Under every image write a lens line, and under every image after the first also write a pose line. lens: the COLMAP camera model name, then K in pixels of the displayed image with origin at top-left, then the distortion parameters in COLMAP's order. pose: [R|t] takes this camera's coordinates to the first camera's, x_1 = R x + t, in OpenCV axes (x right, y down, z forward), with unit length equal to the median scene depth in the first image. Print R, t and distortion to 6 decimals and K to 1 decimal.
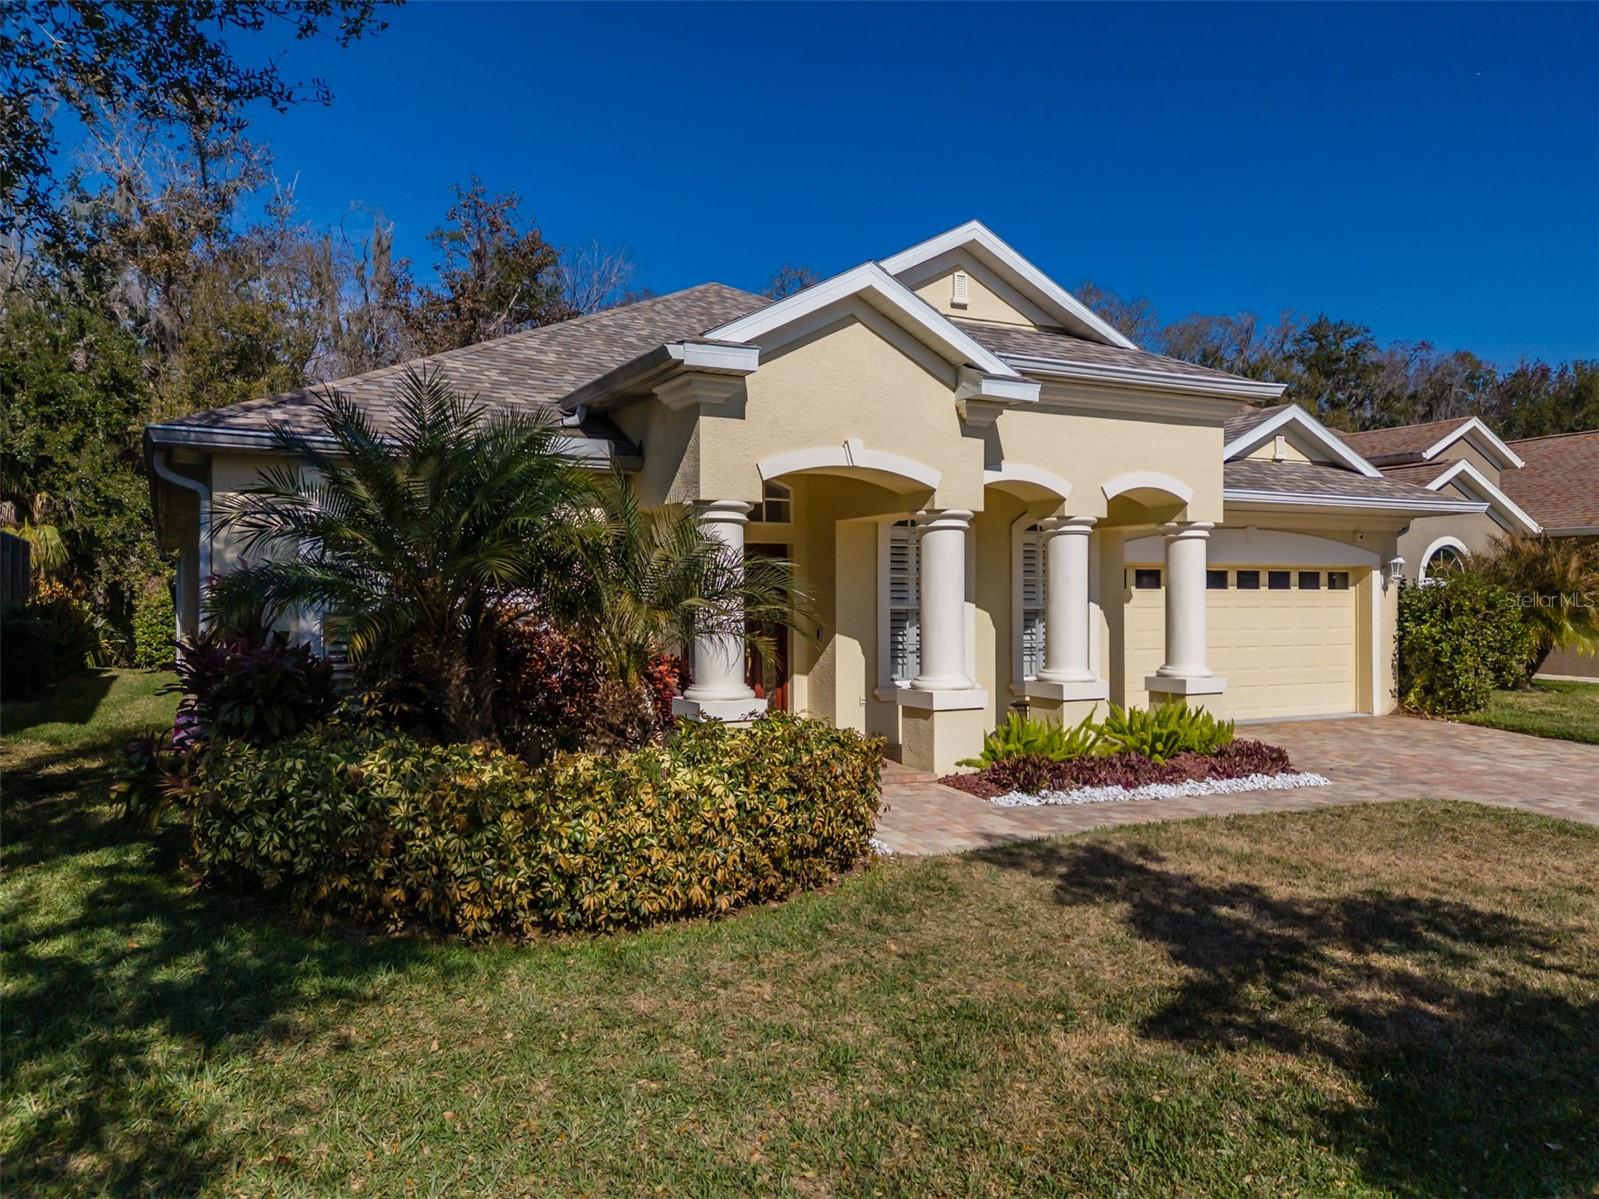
lens RADIAL K [[1165.1, 0, 801.9], [0, 1165.1, 601.1], [0, 0, 1]] dist [0.089986, -0.092807]
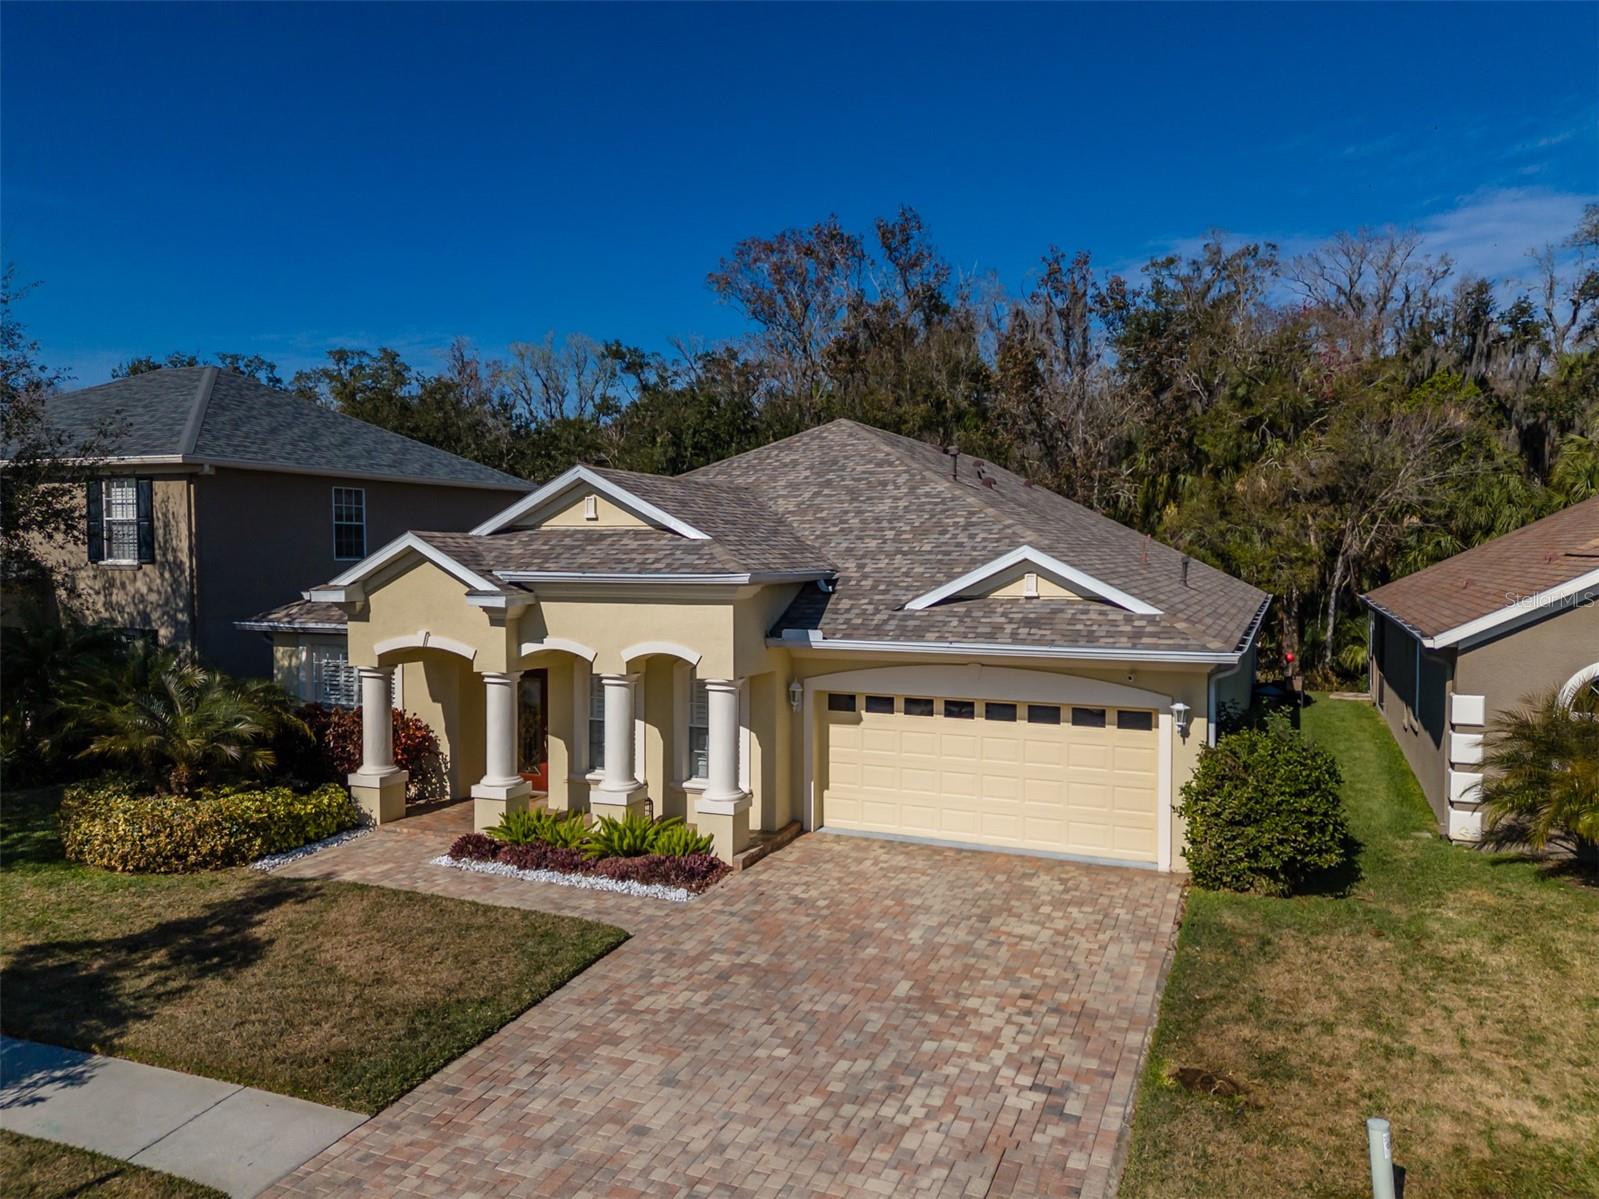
lens RADIAL K [[1165.1, 0, 801.9], [0, 1165.1, 601.1], [0, 0, 1]] dist [0.089986, -0.092807]
pose [[0.630170, 0.035860, -0.775629, 1.455569], [-0.003227, 0.999045, 0.043568, -0.219521], [0.776451, -0.024953, 0.629684, 0.298227]]
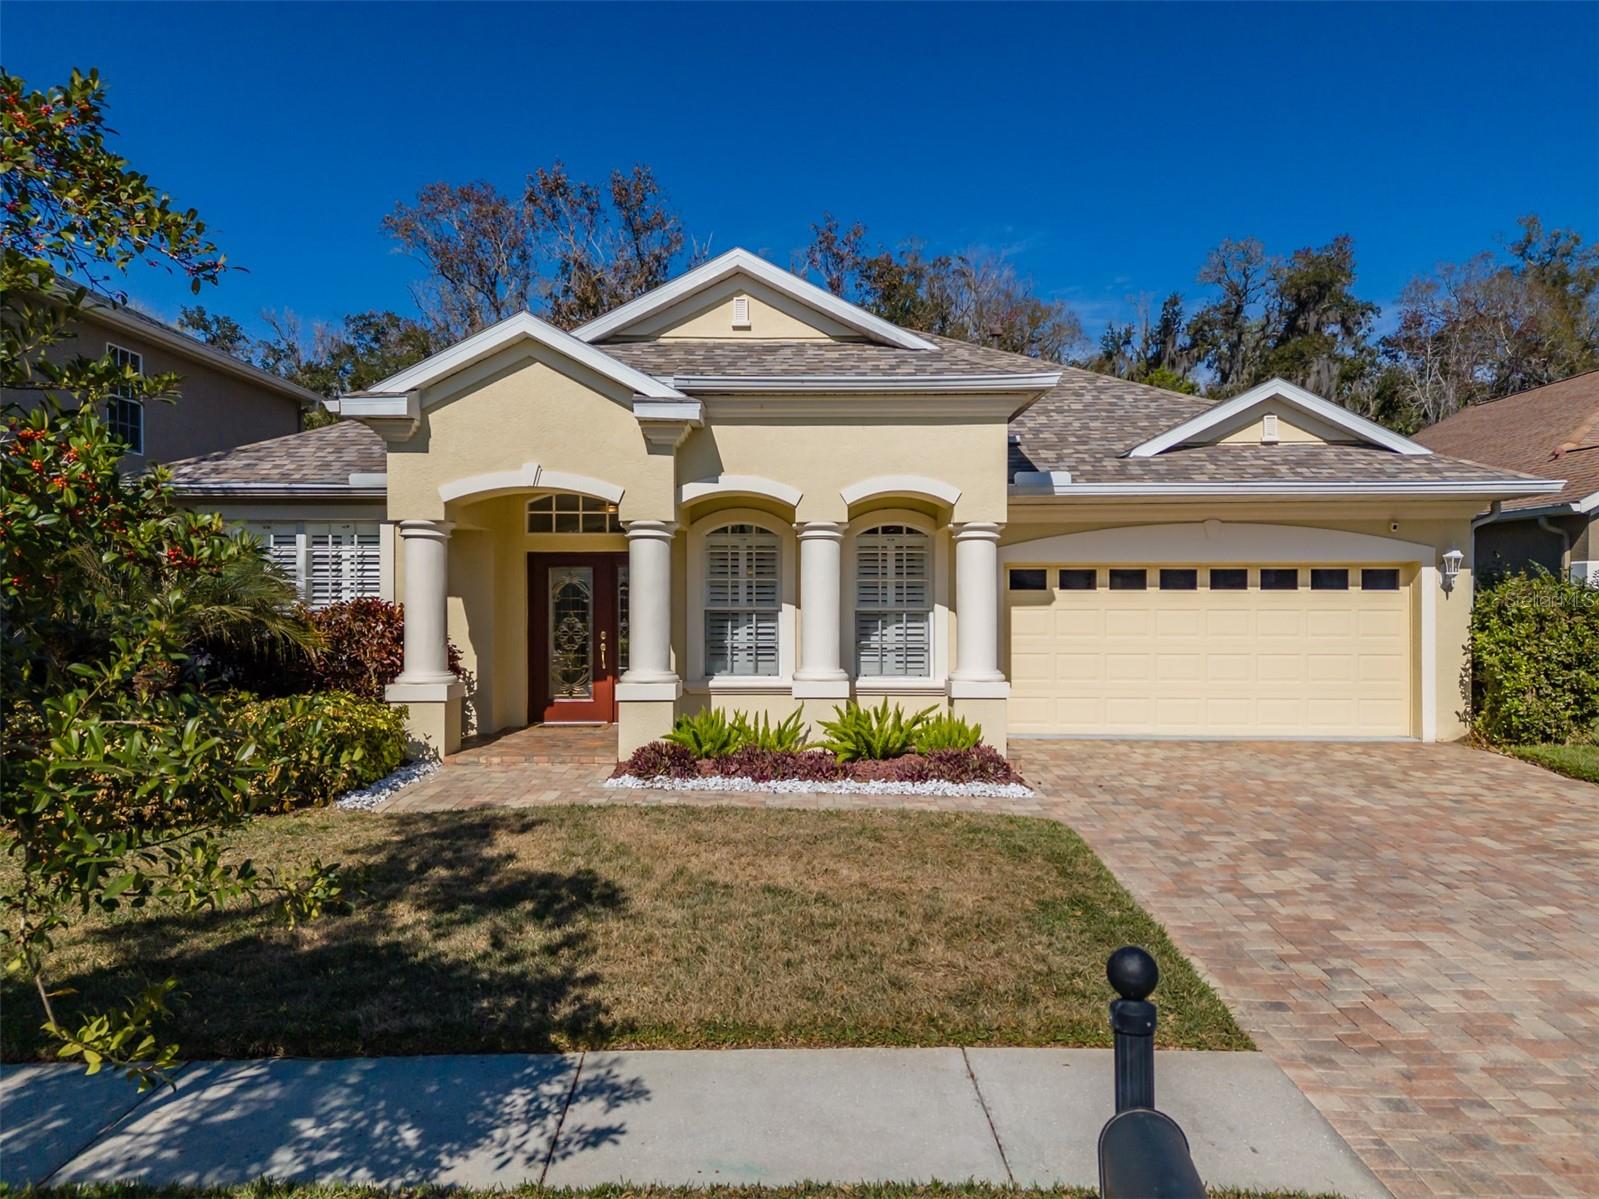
lens RADIAL K [[1165.1, 0, 801.9], [0, 1165.1, 601.1], [0, 0, 1]] dist [0.089986, -0.092807]
pose [[0.880363, 0.002615, -0.474294, 0.708326], [-0.001923, 0.999996, 0.001943, -0.003938], [0.474297, -0.000798, 0.880364, 0.084940]]
